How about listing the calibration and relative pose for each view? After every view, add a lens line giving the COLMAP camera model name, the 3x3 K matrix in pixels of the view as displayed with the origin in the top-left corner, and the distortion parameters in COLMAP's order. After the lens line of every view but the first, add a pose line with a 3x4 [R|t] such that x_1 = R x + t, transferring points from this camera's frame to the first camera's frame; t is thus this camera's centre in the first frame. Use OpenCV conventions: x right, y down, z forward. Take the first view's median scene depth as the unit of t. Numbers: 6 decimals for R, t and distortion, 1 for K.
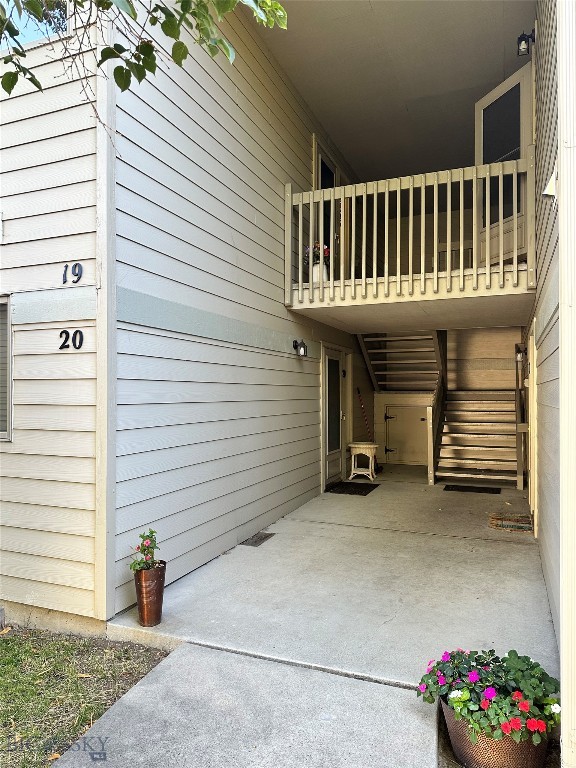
lens RADIAL K [[533.2, 0, 285.9], [0, 533.2, 385.9], [0, 0, 1]] dist [0.011683, 0.000963]
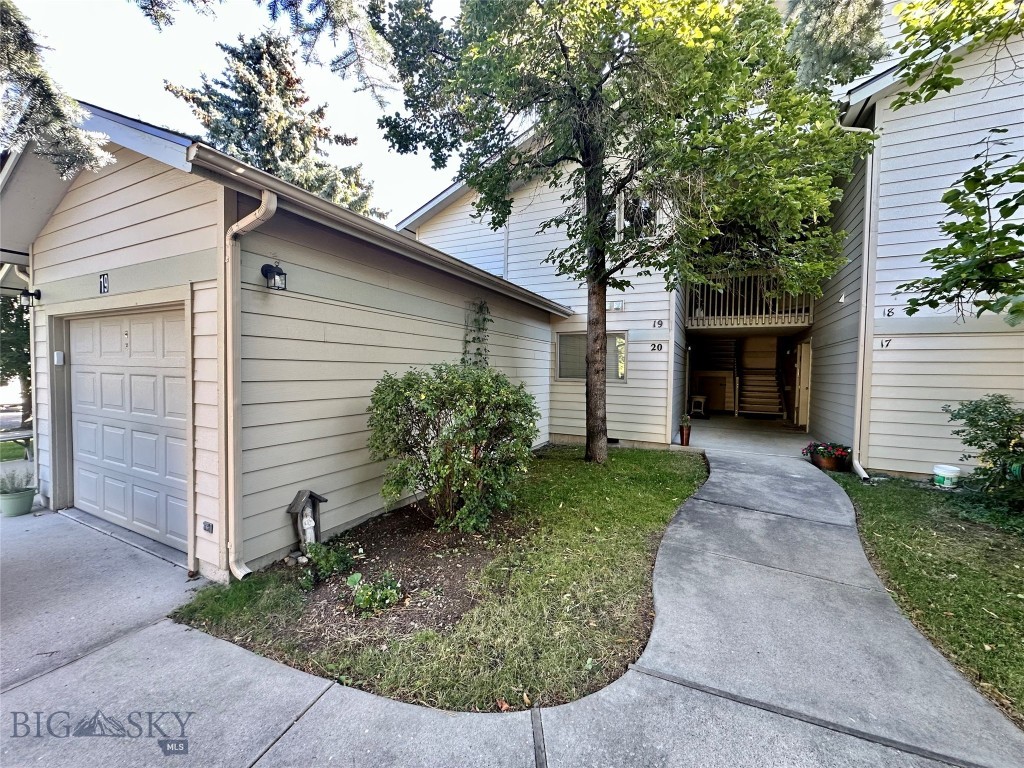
lens RADIAL K [[411.4, 0, 515.4], [0, 411.4, 384.0], [0, 0, 1]] dist [-0.002624, -0.000063]
pose [[0.997952, 0.016799, -0.061725, -0.676359], [-0.014138, 0.998962, 0.043300, 0.016783], [0.062388, -0.042338, 0.997154, -0.831095]]
